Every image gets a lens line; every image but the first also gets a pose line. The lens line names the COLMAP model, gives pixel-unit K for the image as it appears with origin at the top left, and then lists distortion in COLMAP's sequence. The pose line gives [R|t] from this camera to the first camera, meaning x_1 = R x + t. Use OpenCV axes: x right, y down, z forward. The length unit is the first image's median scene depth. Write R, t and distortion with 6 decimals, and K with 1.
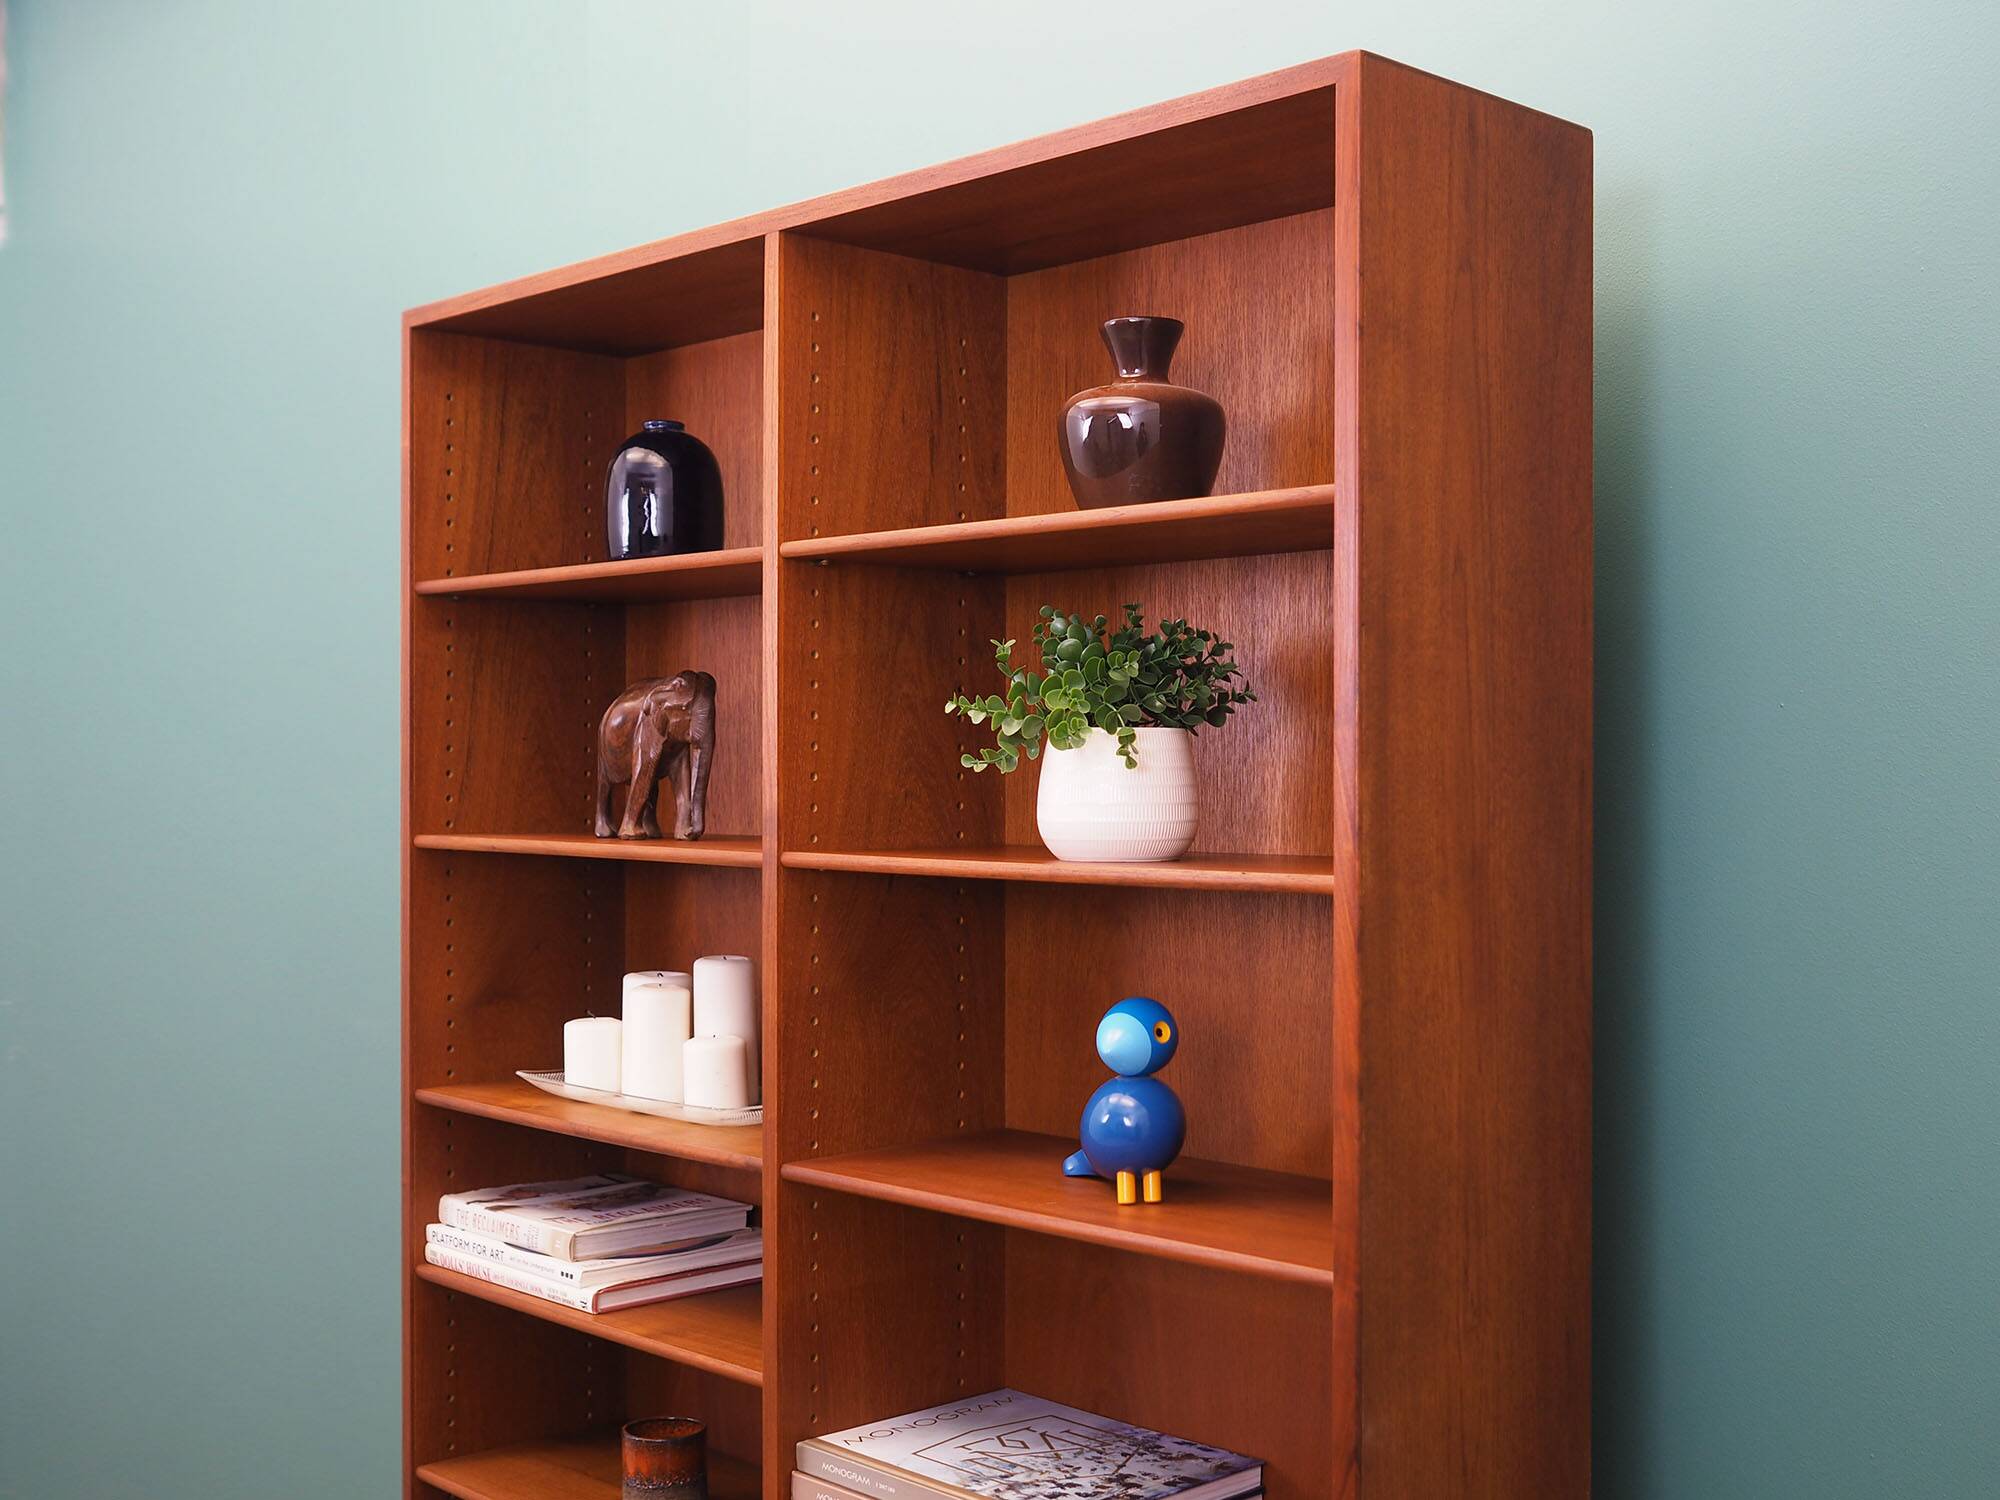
lens RADIAL K [[2398.9, 0, 1000.0], [0, 2398.9, 750.0], [0, 0, 1]] dist [0.009259, 0.025317]
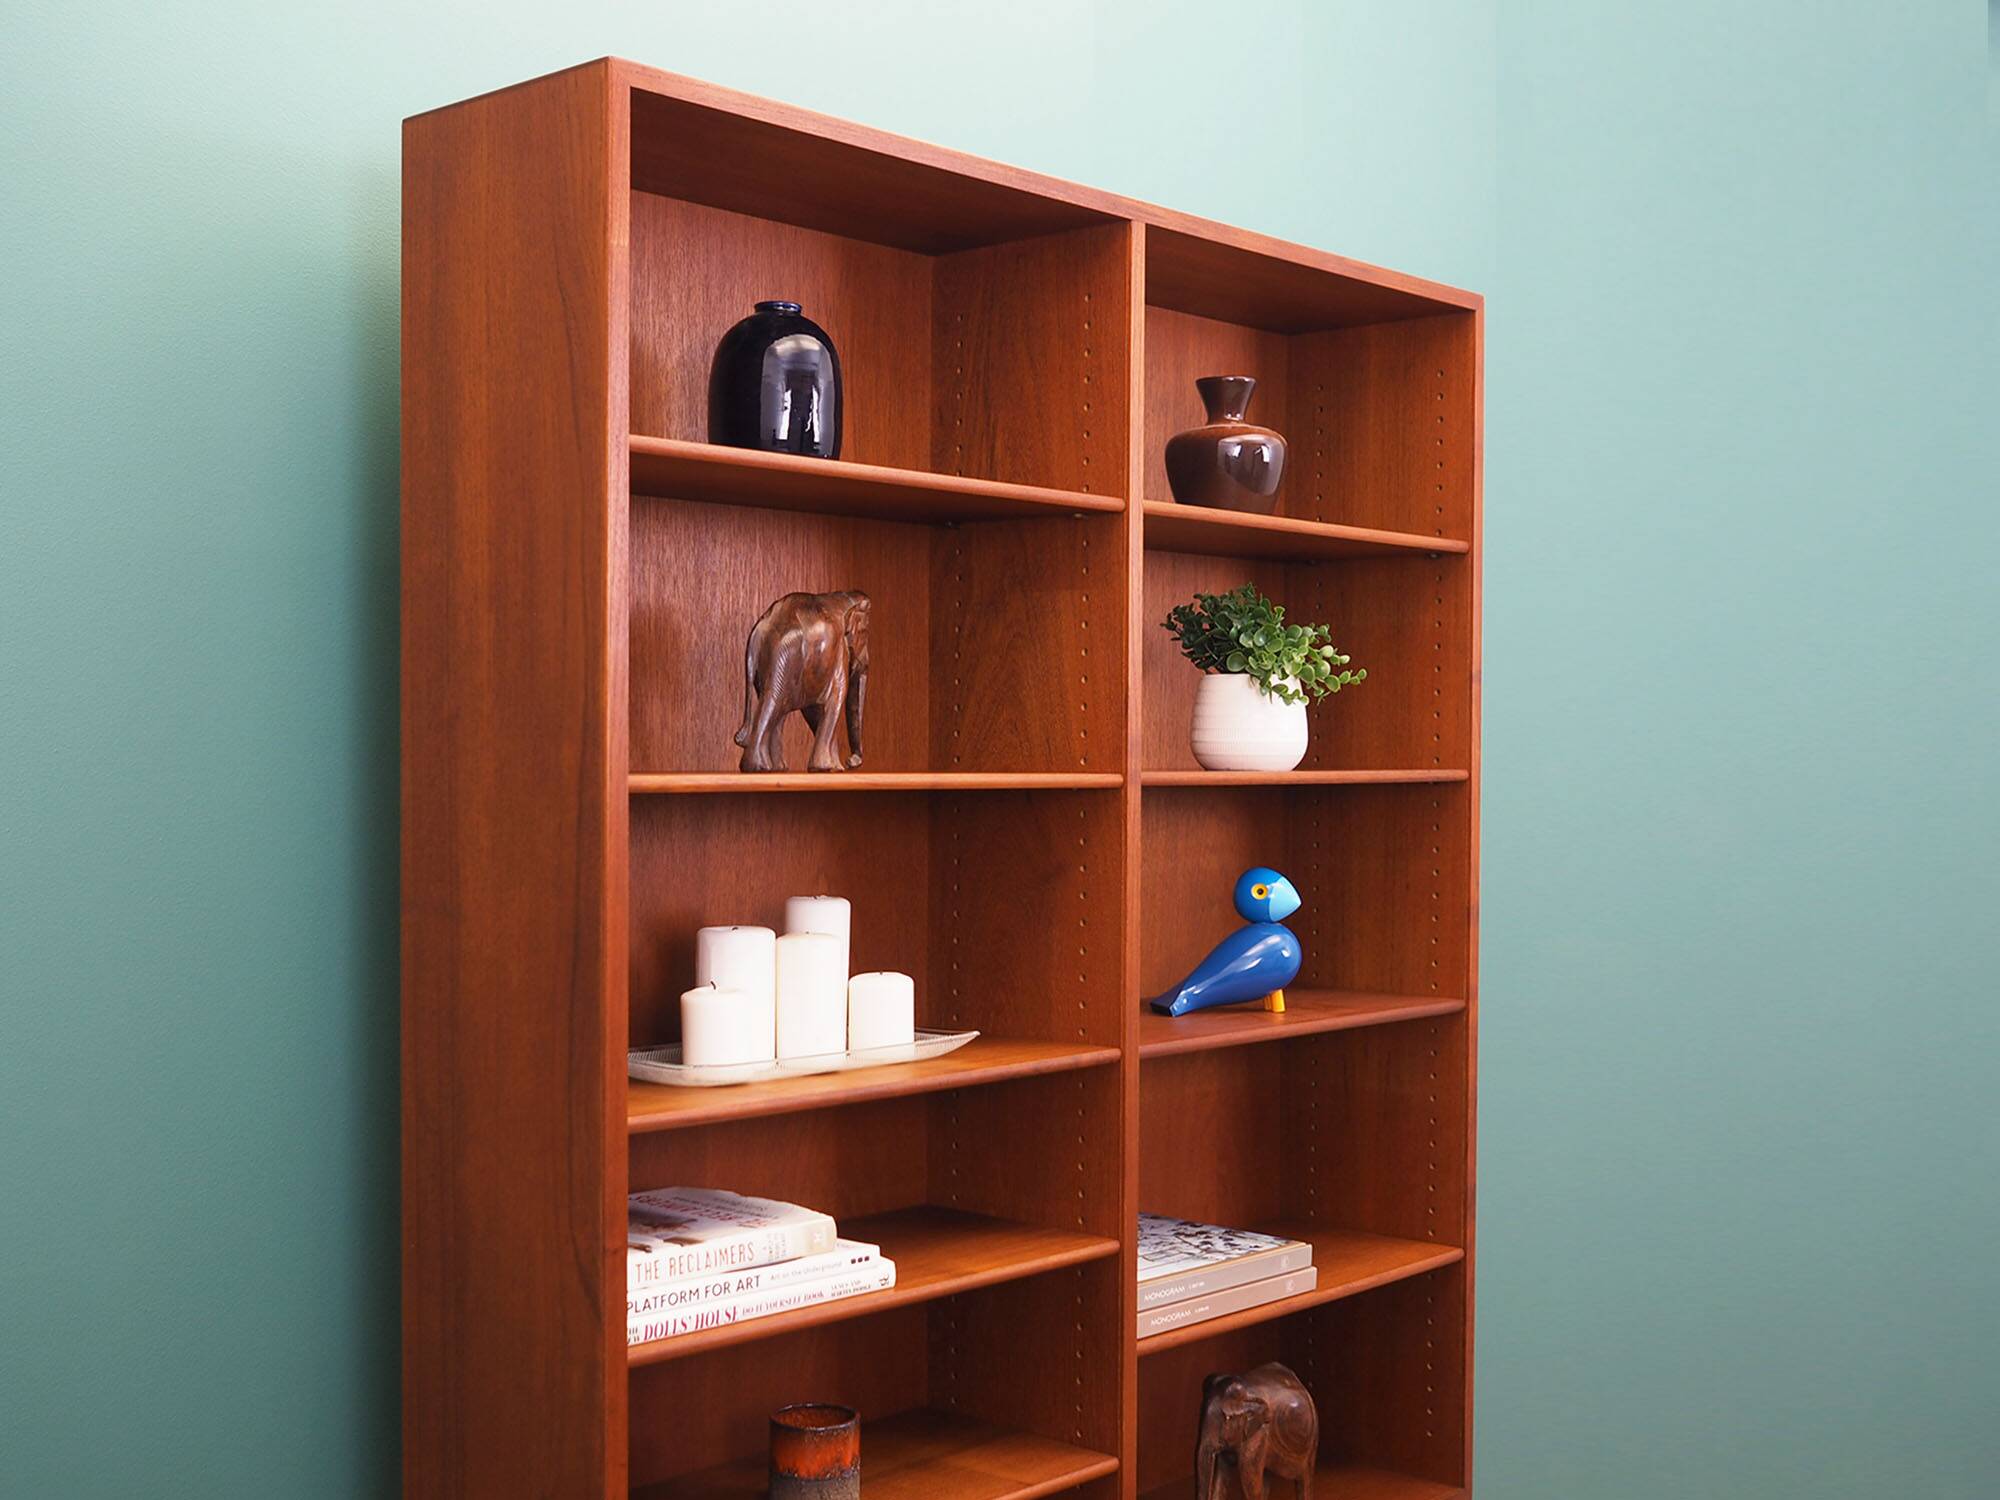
lens RADIAL K [[2398.9, 0, 1000.0], [0, 2398.9, 750.0], [0, 0, 1]] dist [0.009259, 0.025317]
pose [[-0.076751, -0.003749, 0.997043, -0.995341], [-0.015088, 0.999883, 0.002598, 0.024230], [-0.996936, -0.014844, -0.076798, 0.946628]]
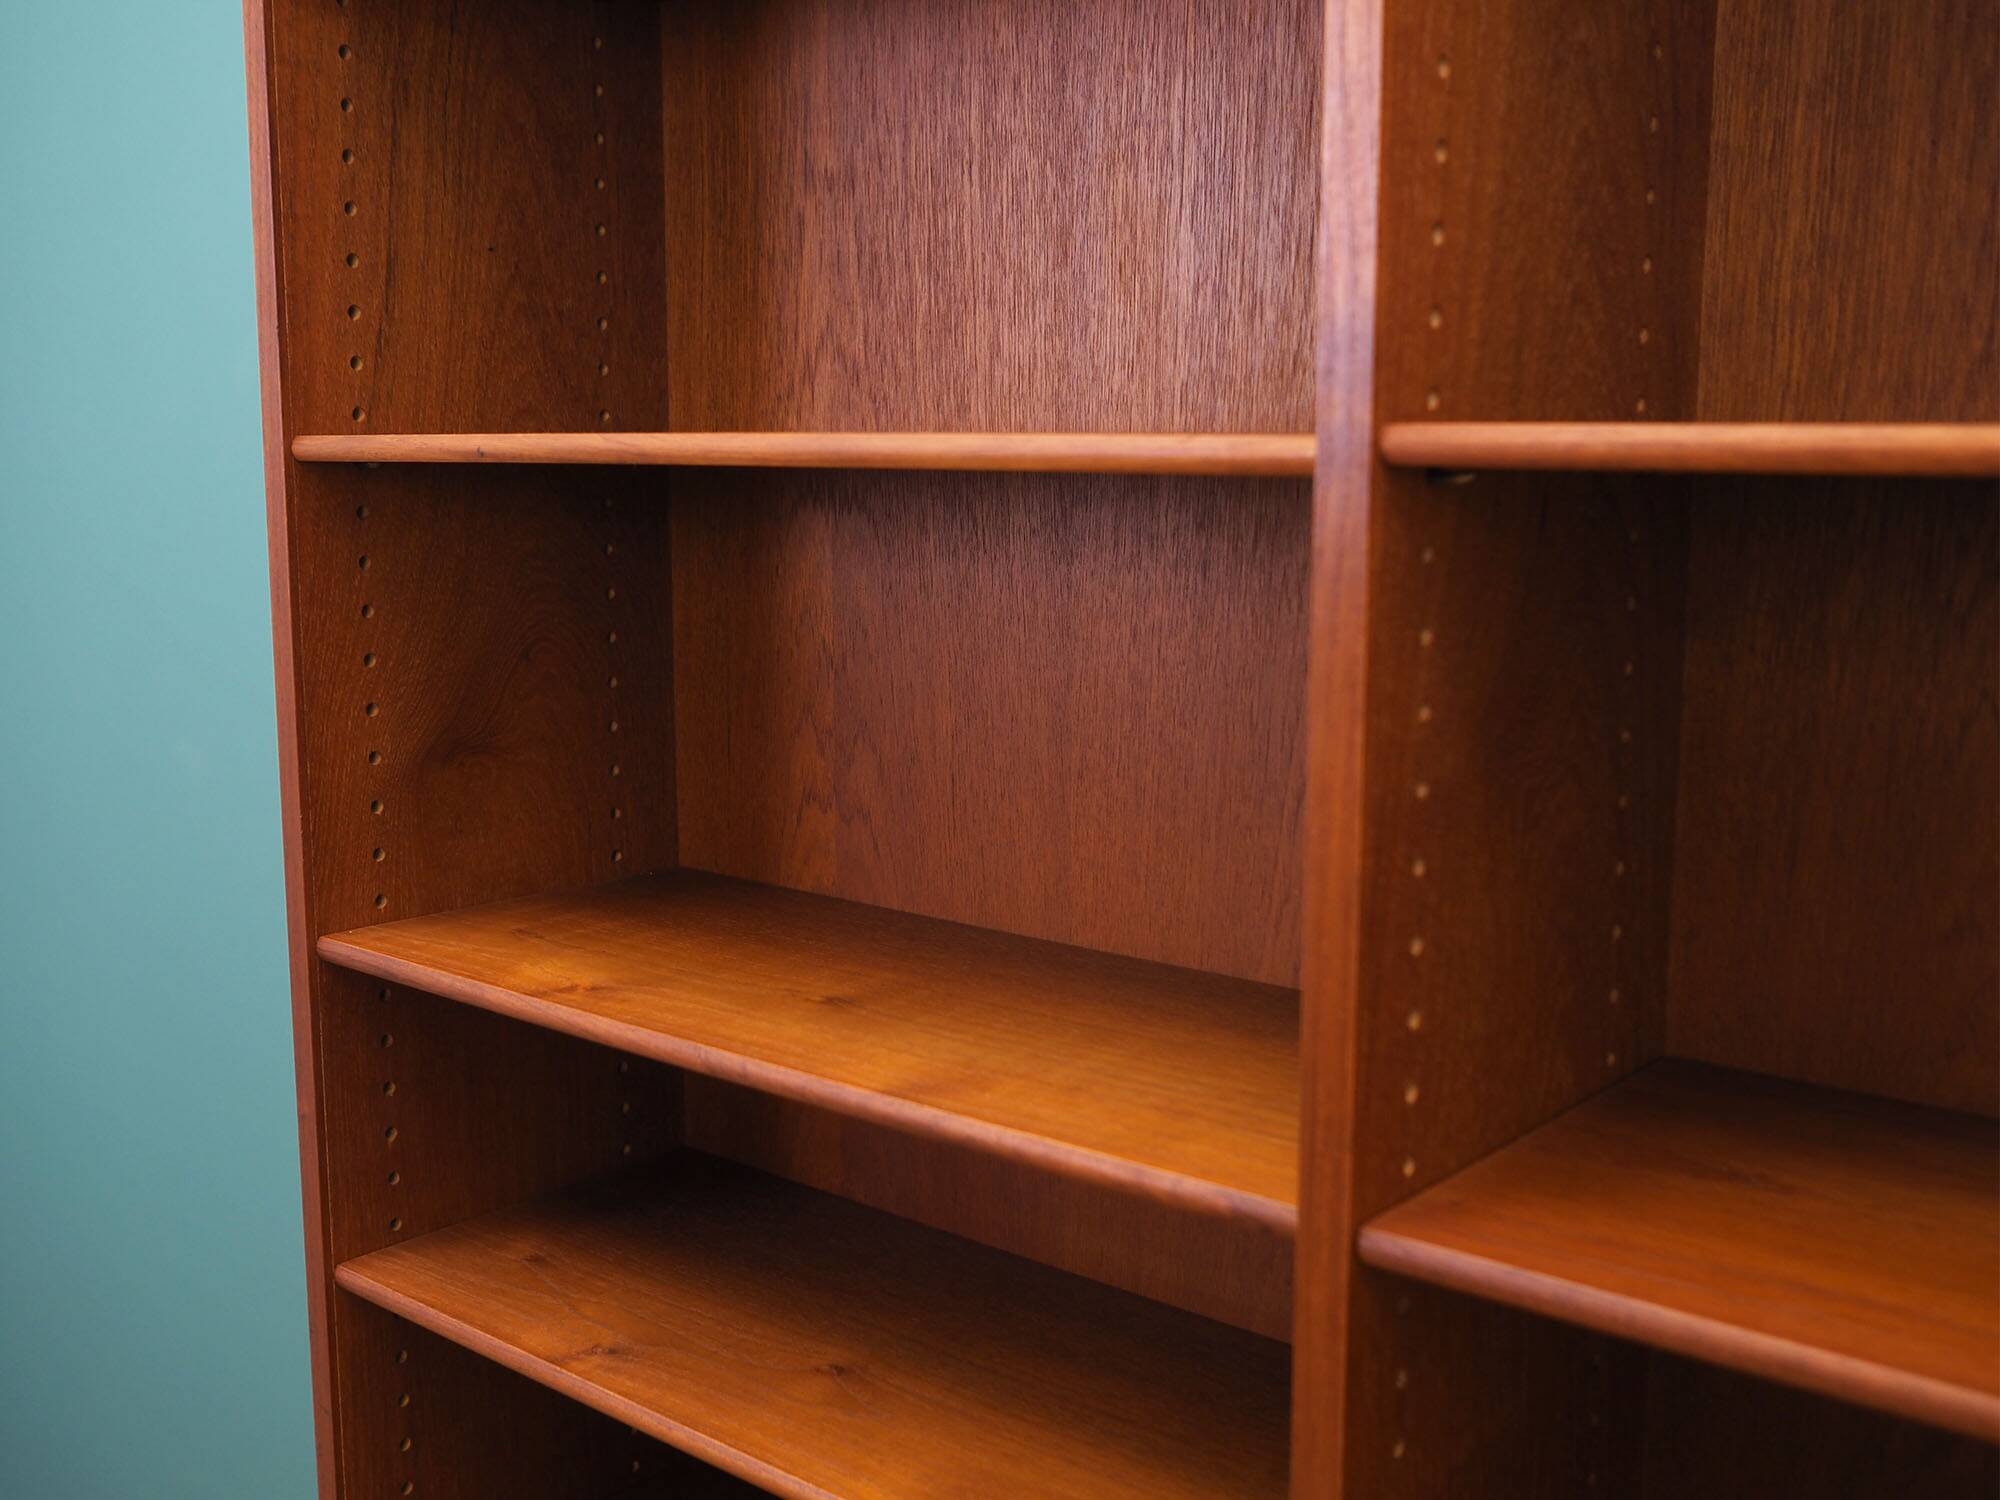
lens RADIAL K [[2200.8, 0, 906.6], [0, 2200.8, 746.9], [0, 0, 1]] dist [-0.019386, 0.017600]
pose [[0.996072, -0.018407, 0.086615, -0.159951], [0.005278, 0.988758, 0.149430, 0.032248], [-0.088391, -0.148386, 0.984971, 0.539527]]
